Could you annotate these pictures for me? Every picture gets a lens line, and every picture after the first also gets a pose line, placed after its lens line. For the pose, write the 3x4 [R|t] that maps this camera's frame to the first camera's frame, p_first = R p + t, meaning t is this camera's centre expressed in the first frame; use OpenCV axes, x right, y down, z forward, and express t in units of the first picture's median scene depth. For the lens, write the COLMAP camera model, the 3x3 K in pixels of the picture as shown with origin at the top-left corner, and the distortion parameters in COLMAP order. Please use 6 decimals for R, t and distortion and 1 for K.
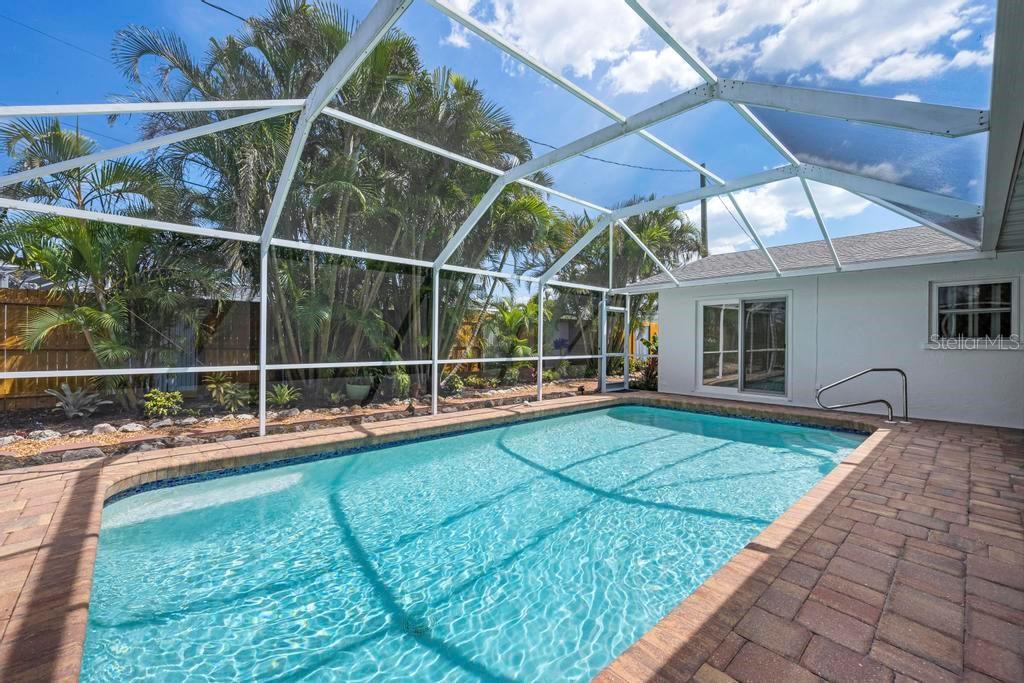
lens RADIAL K [[413.5, 0, 516.8], [0, 413.5, 342.7], [0, 0, 1]] dist [0.003107, 0.000175]
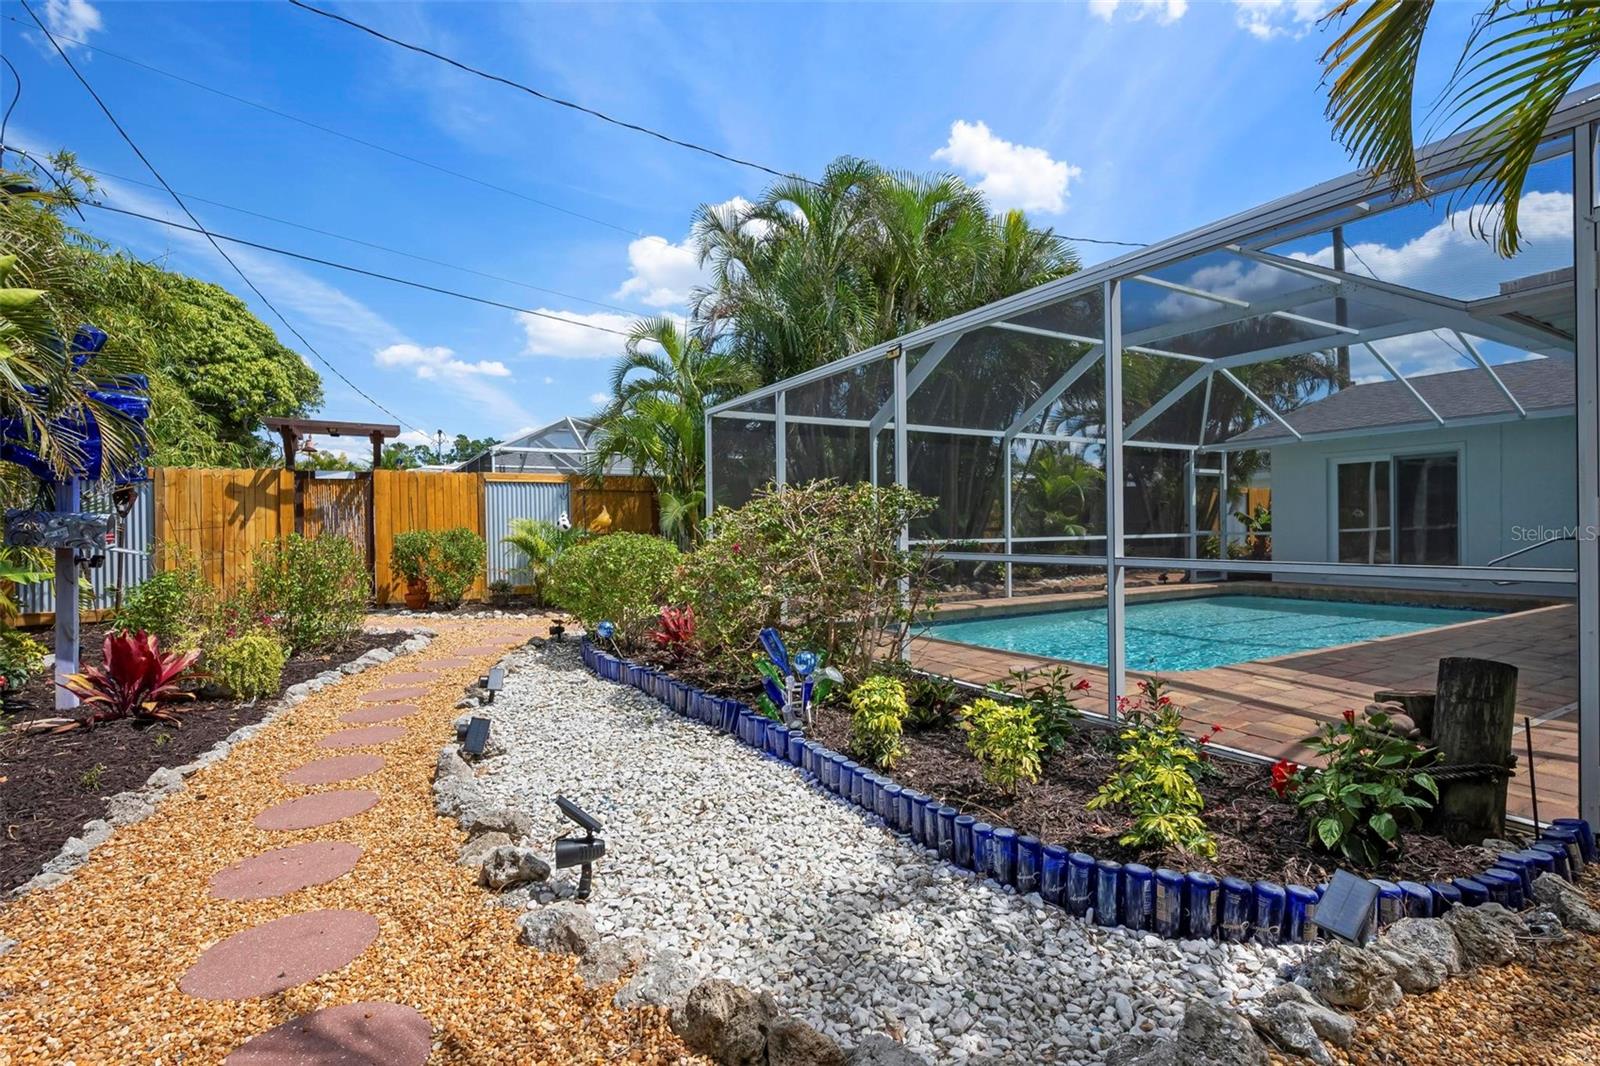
lens RADIAL K [[780.6, 0, 790.8], [0, 780.6, 532.7], [0, 0, 1]] dist [0.000878, 0.000240]
pose [[0.980666, -0.017832, -0.194873, -0.245799], [0.017982, 0.999838, -0.001001, 0.017660], [0.194859, -0.002522, 0.980828, -0.577451]]
